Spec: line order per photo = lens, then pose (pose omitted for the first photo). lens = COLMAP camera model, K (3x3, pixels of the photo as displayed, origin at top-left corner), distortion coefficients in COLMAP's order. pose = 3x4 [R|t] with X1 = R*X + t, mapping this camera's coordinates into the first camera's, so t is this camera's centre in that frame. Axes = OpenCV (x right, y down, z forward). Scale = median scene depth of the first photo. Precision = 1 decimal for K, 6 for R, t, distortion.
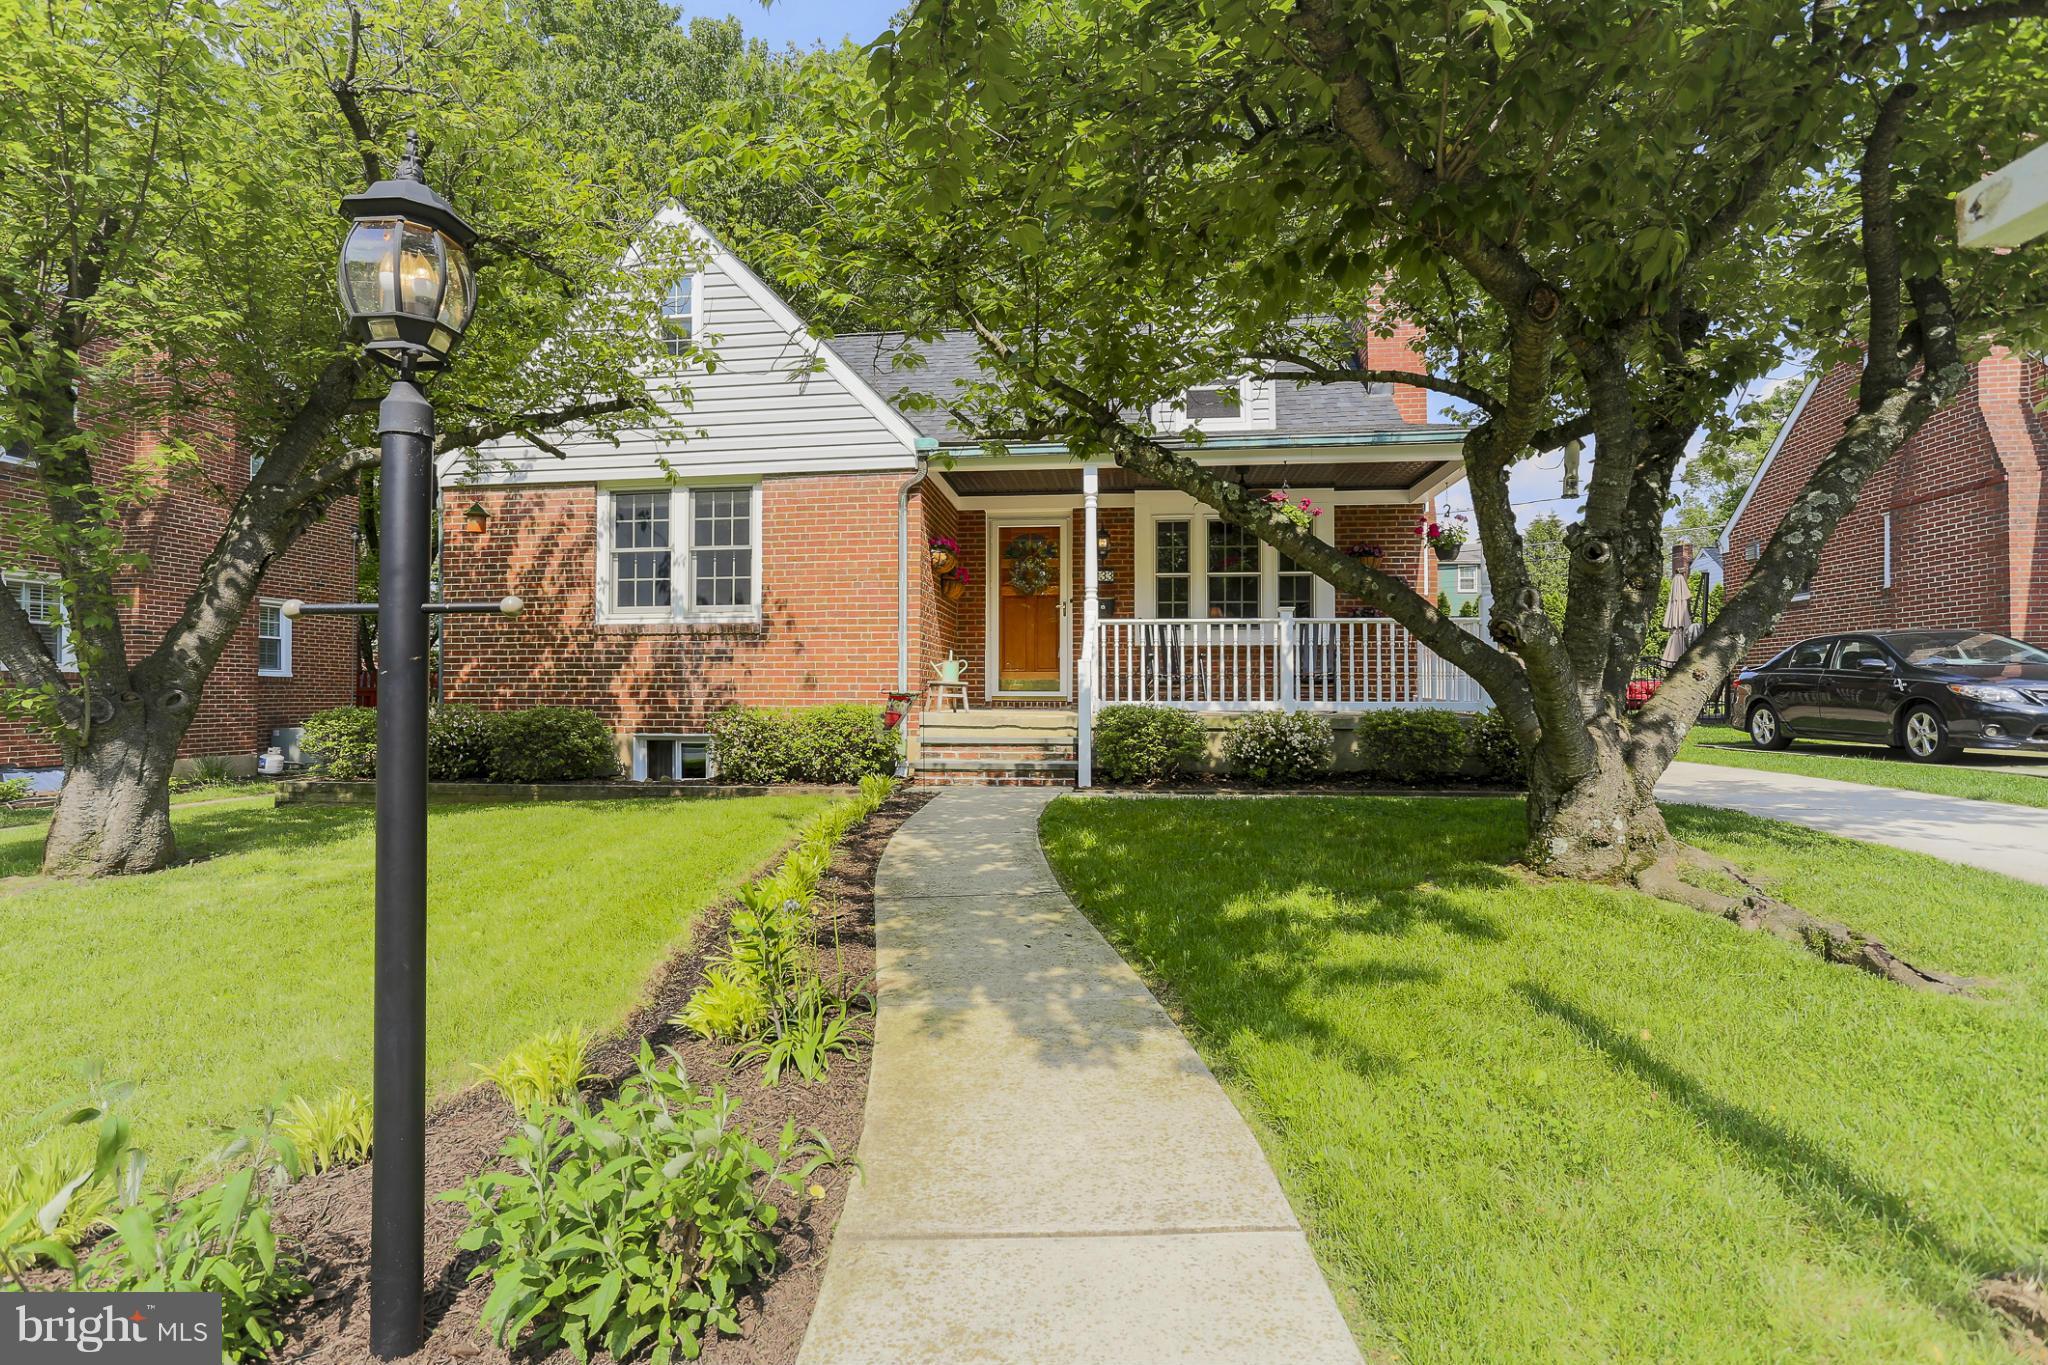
lens RADIAL K [[1000.9, 0, 1006.0], [0, 1000.9, 695.4], [0, 0, 1]] dist [-0.043217, 0.030145]
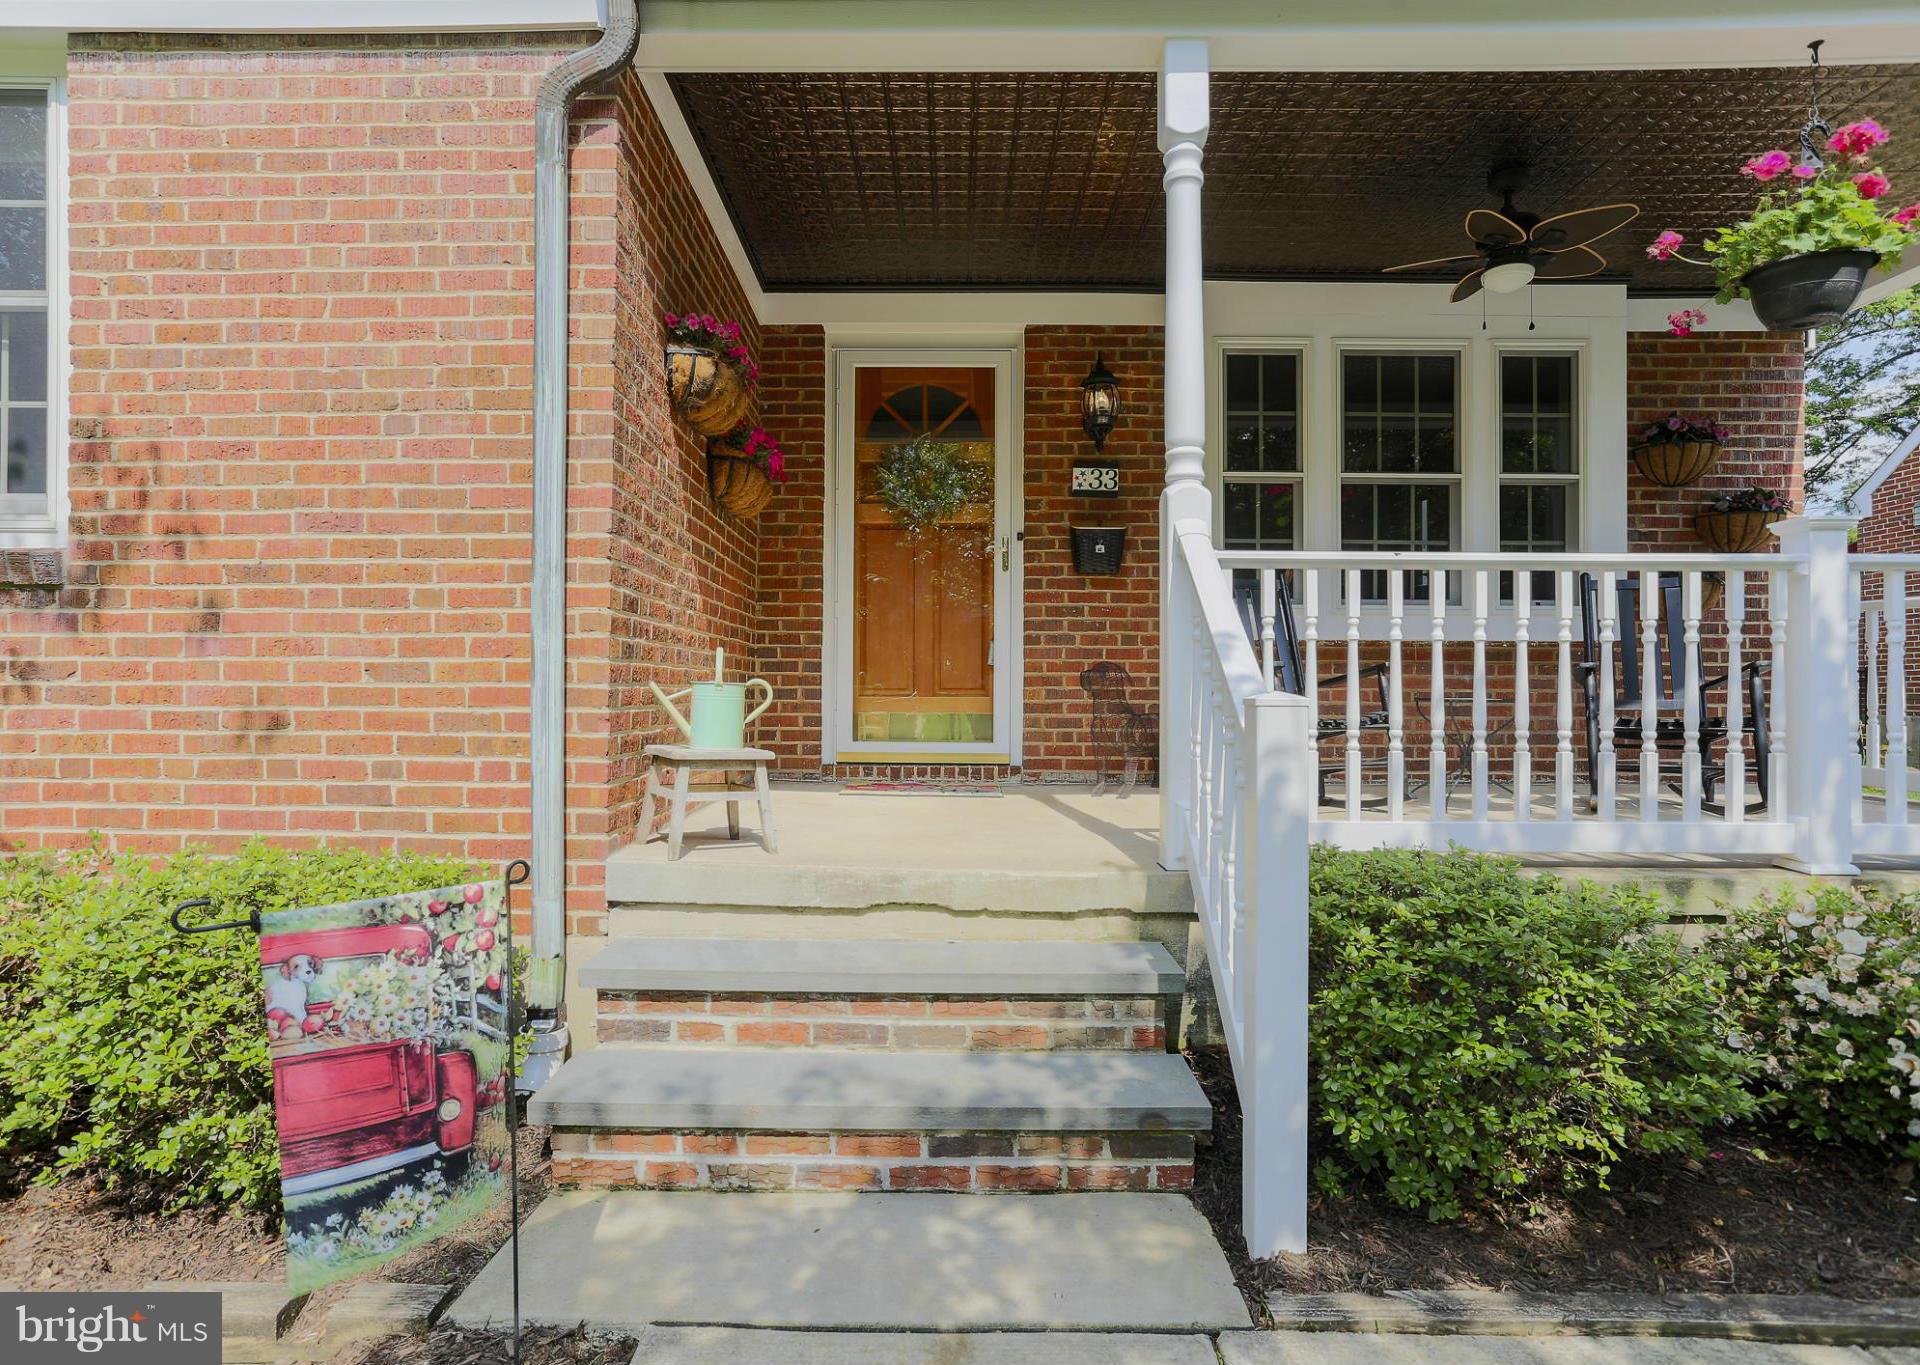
lens RADIAL K [[1035.4, 0, 960.0], [0, 1035.4, 682.5], [0, 0, 1]] dist [-0.002523, 0.000093]
pose [[0.992324, 0.005505, 0.123541, -0.019823], [-0.004626, 0.999962, -0.007403, -0.030809], [-0.123577, 0.006775, 0.992312, 0.639683]]
